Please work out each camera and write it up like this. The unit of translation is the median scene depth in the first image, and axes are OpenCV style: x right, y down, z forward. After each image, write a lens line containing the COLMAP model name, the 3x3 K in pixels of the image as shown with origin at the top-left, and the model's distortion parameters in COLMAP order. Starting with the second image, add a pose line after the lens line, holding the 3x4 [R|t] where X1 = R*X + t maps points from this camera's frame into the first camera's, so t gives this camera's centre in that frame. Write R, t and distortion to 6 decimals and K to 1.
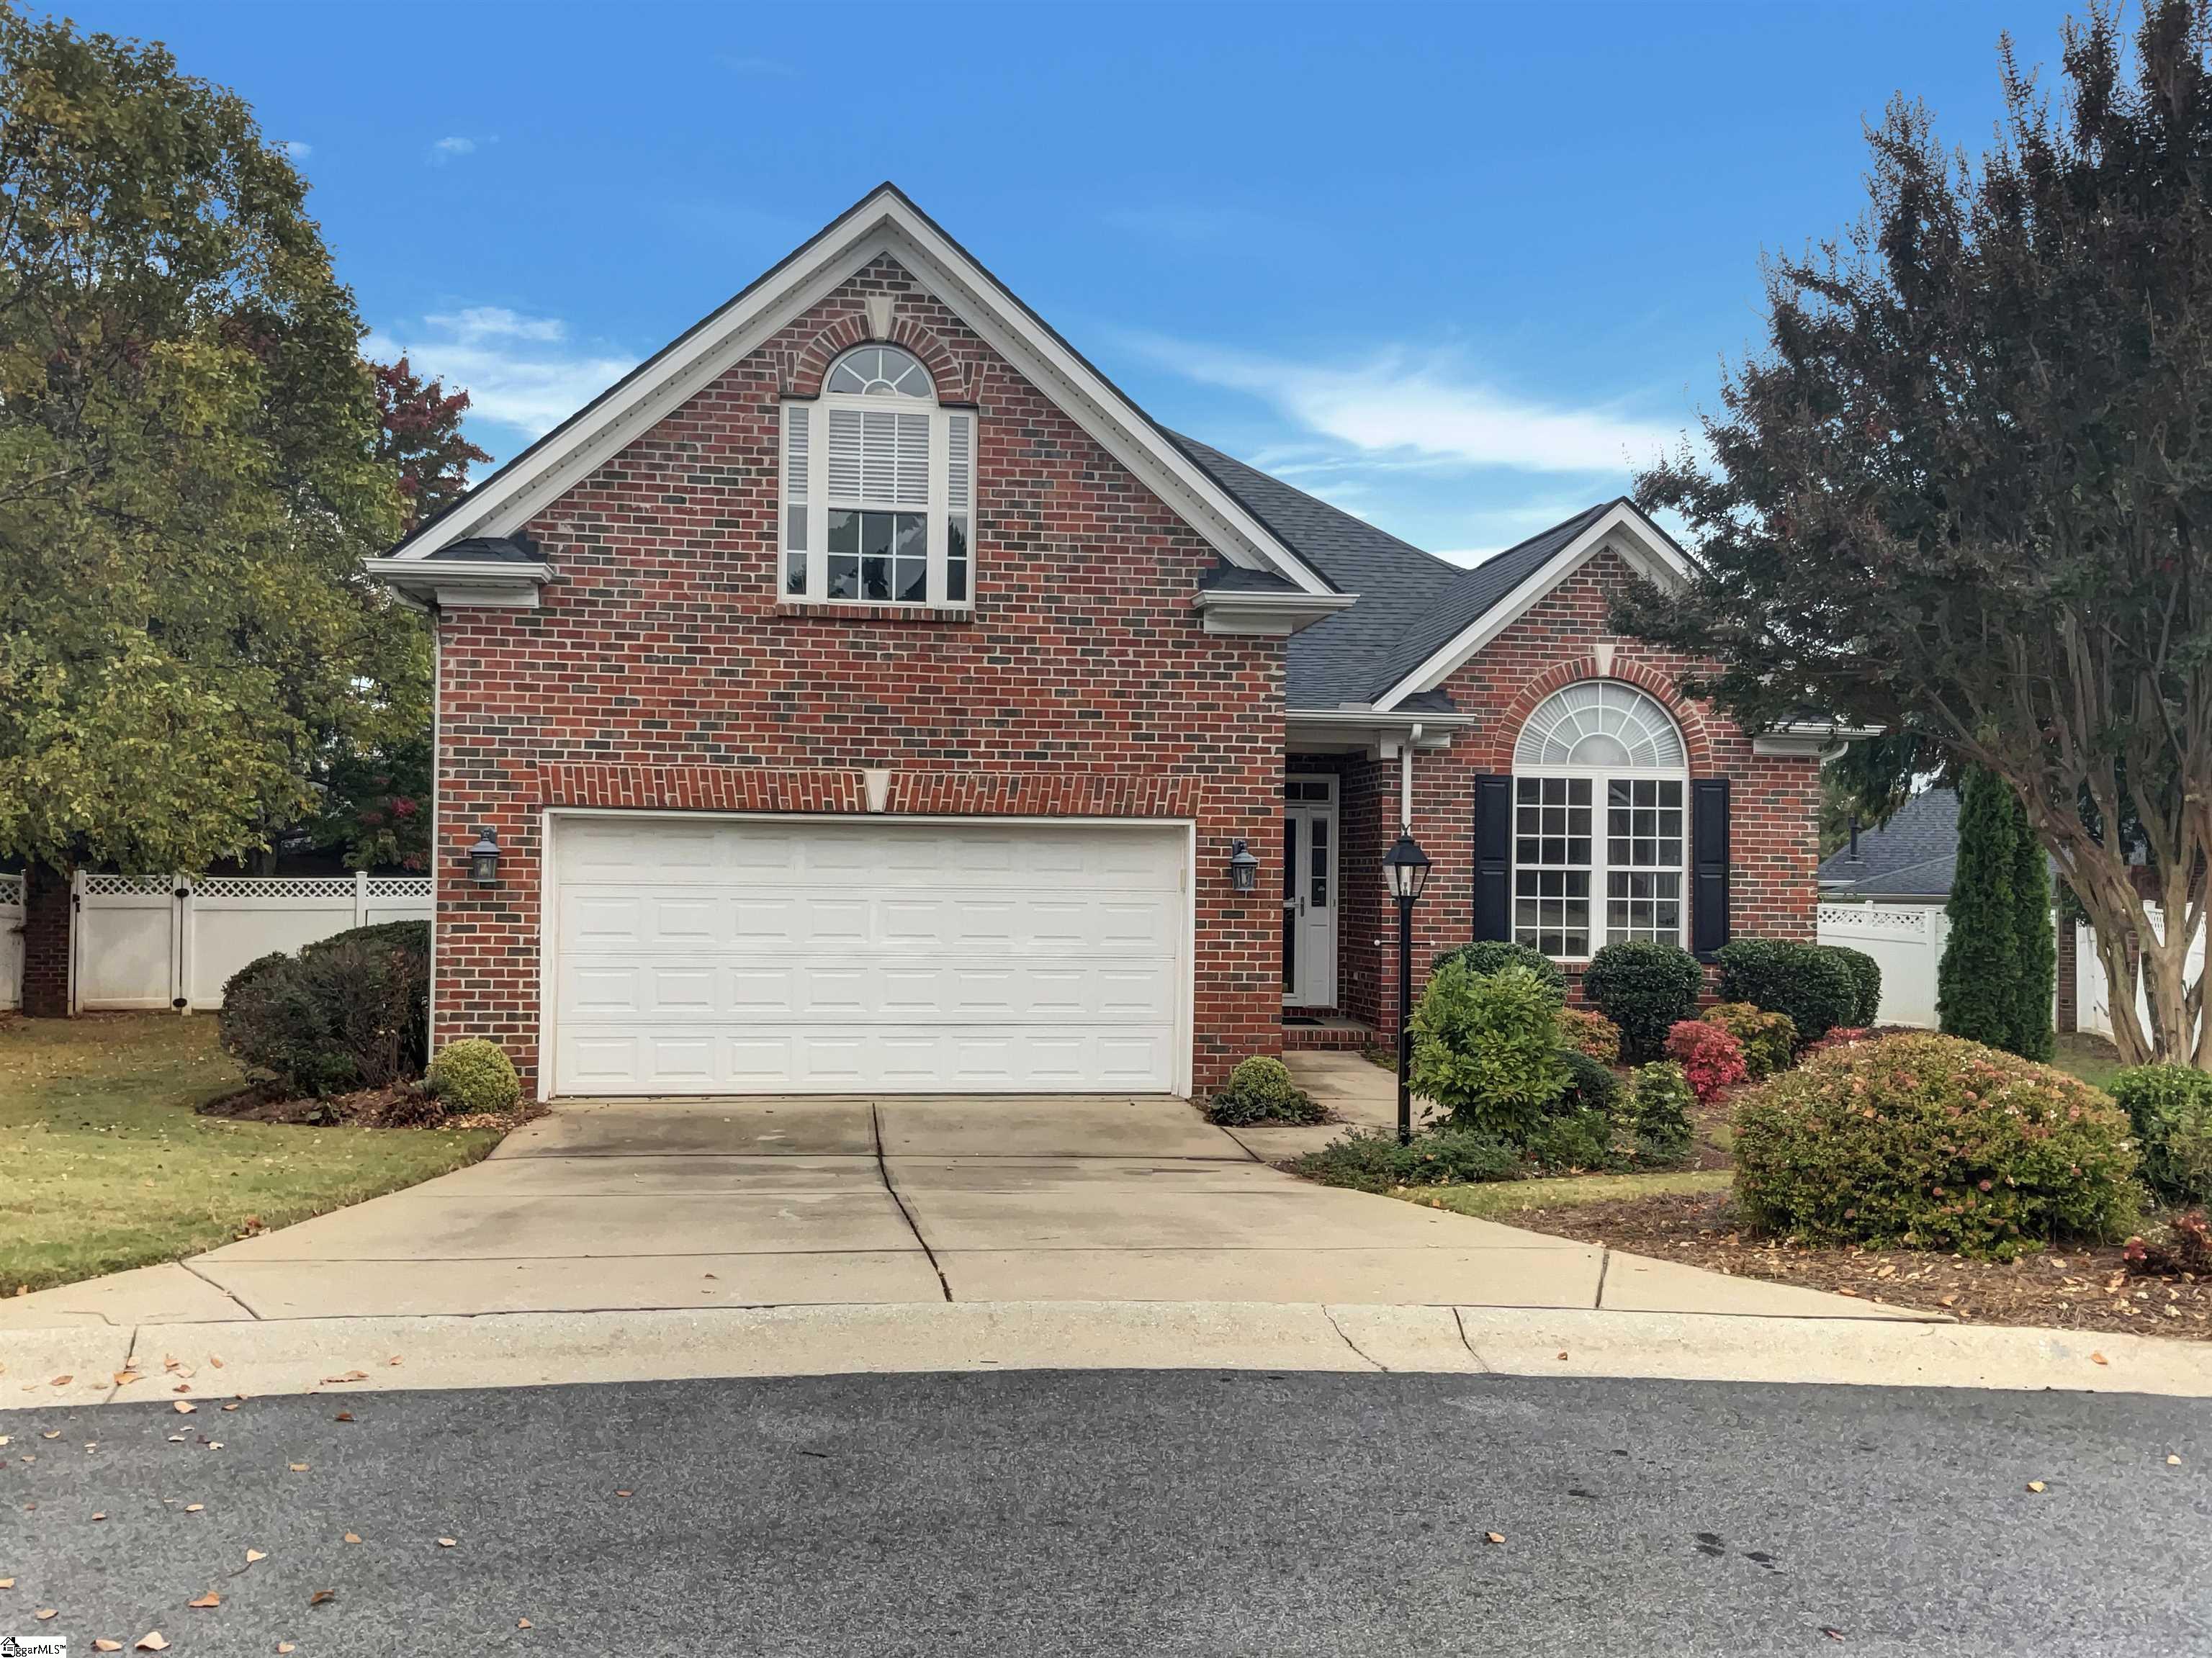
lens RADIAL K [[1905.4, 0, 1106.0], [0, 1905.4, 829.0], [0, 0, 1]] dist [0.090309, -0.172481]
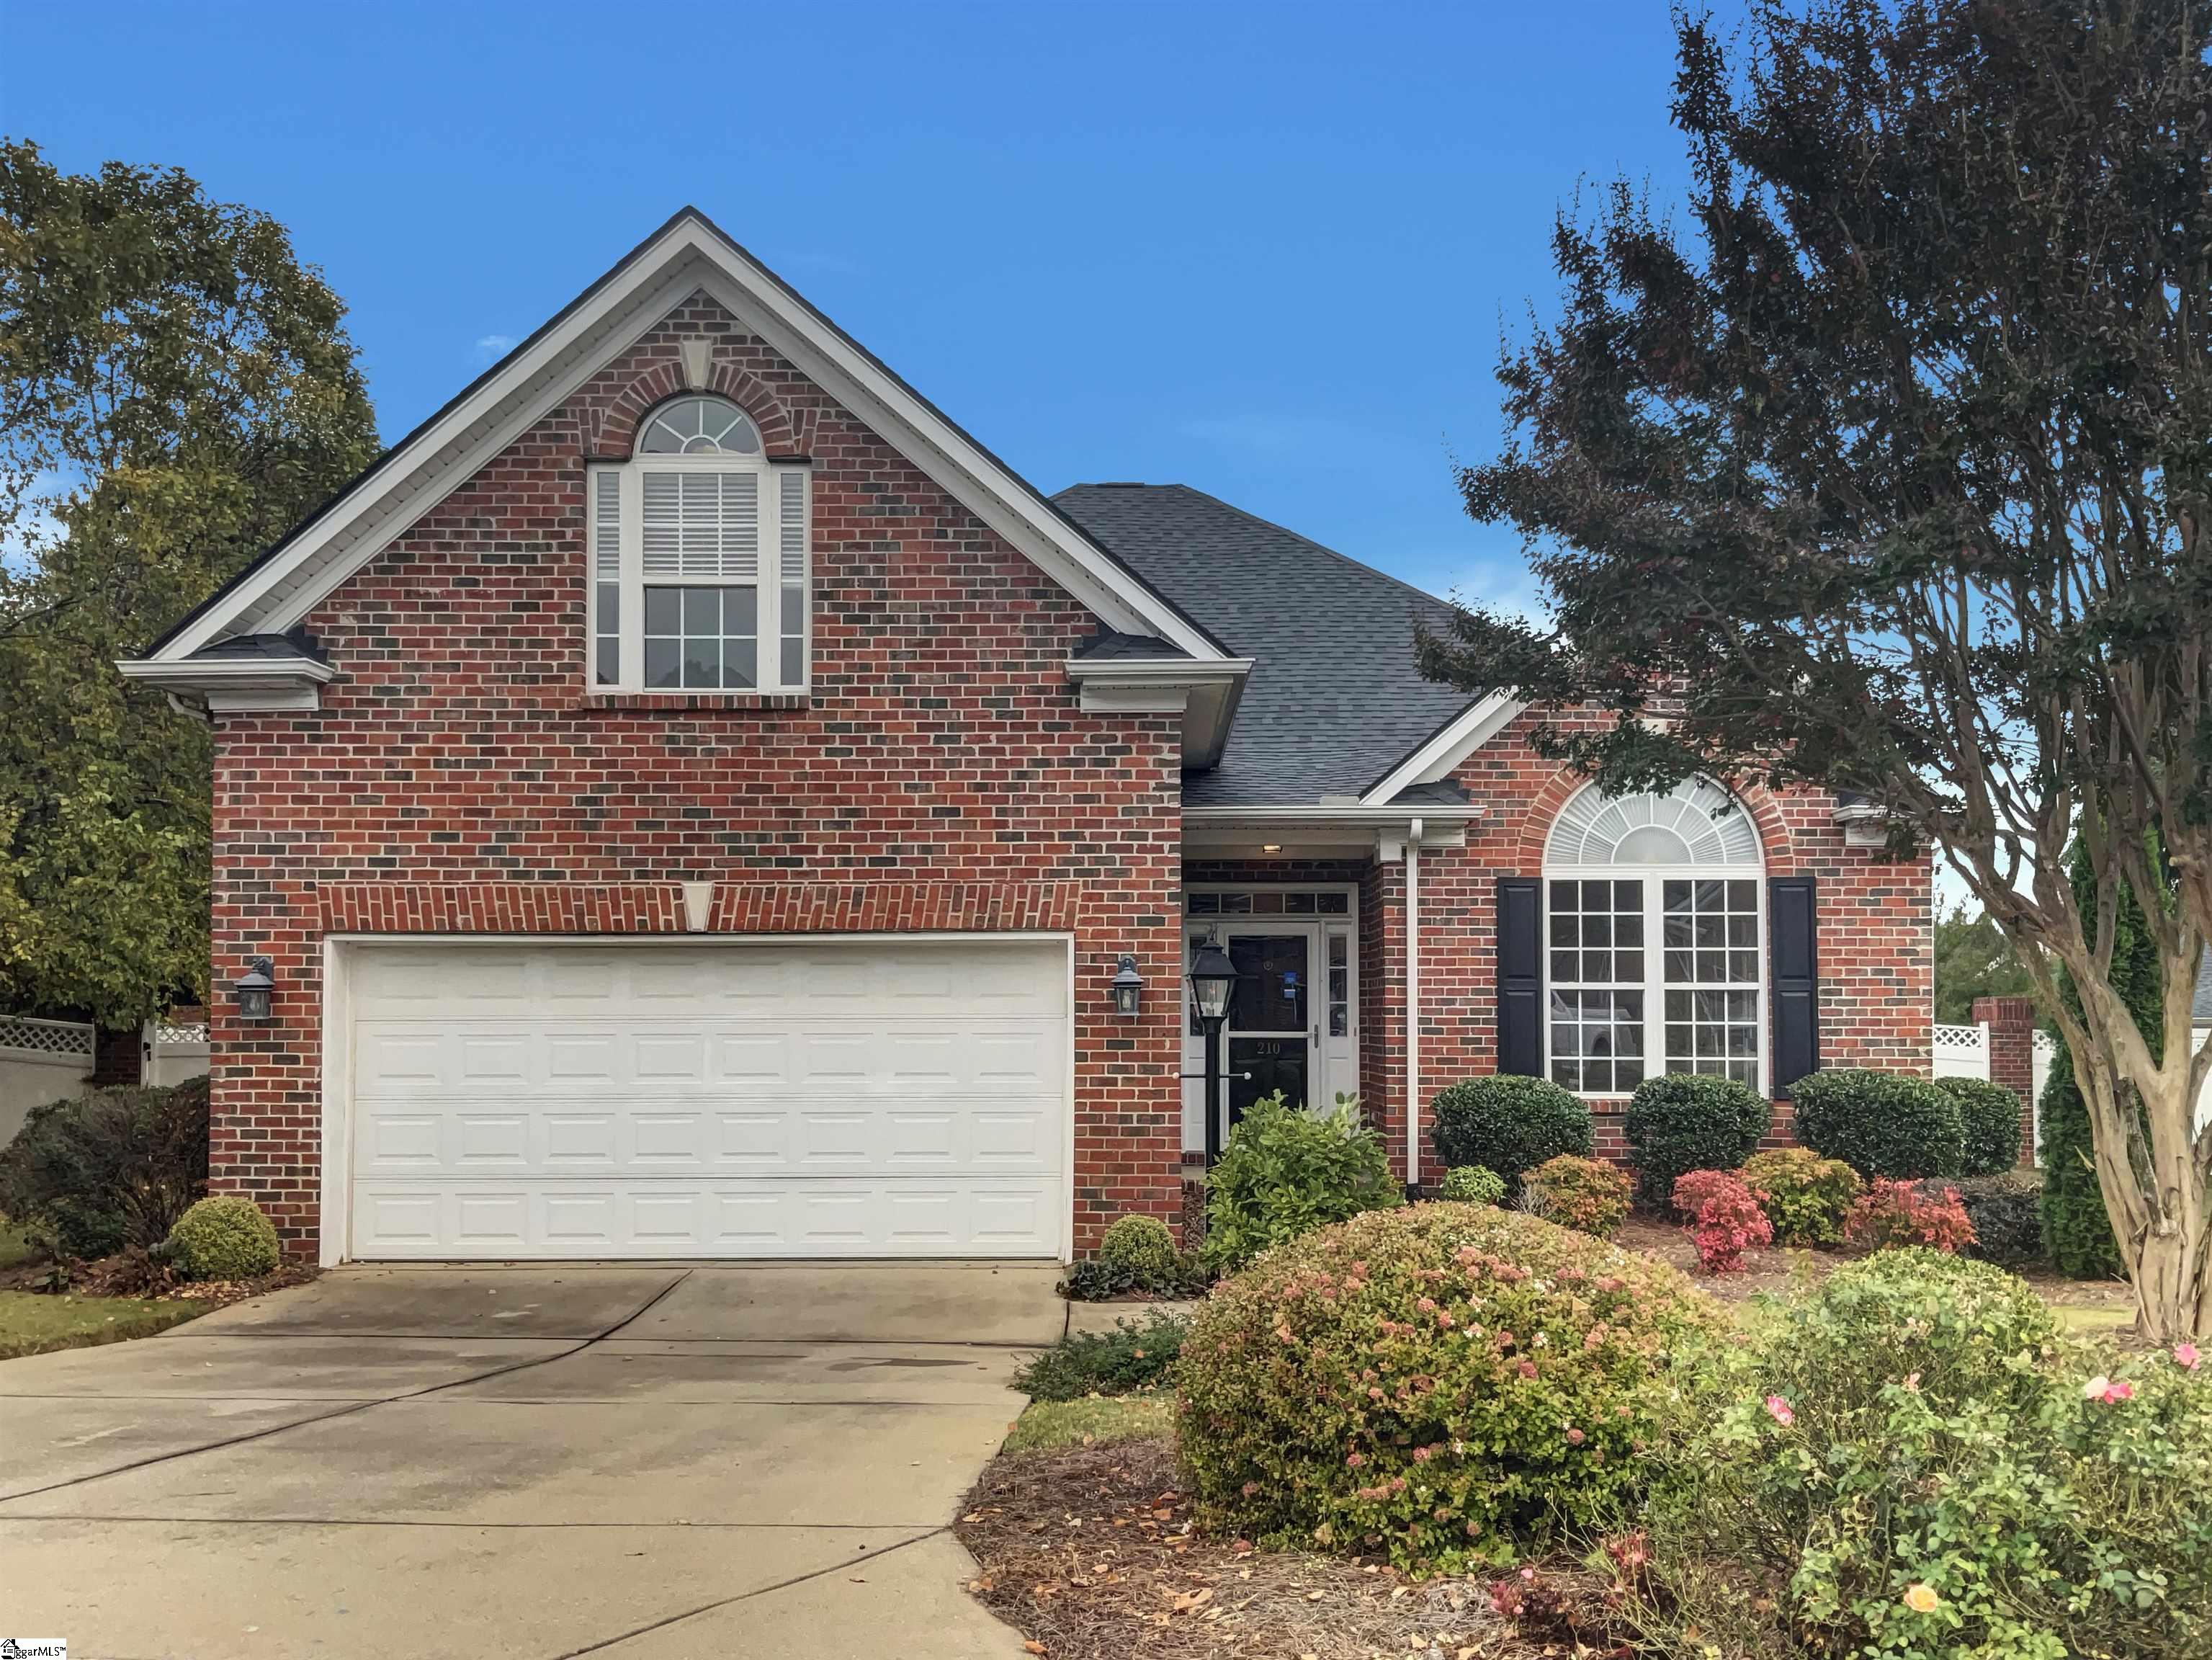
lens RADIAL K [[1910.9, 0, 1135.4], [0, 1910.9, 922.8], [0, 0, 1]] dist [0.109289, -0.259851]
pose [[0.987726, -0.022971, -0.154499, 0.205796], [0.019034, 0.999457, -0.026914, 0.014053], [0.155034, 0.023643, 0.987626, 0.168448]]
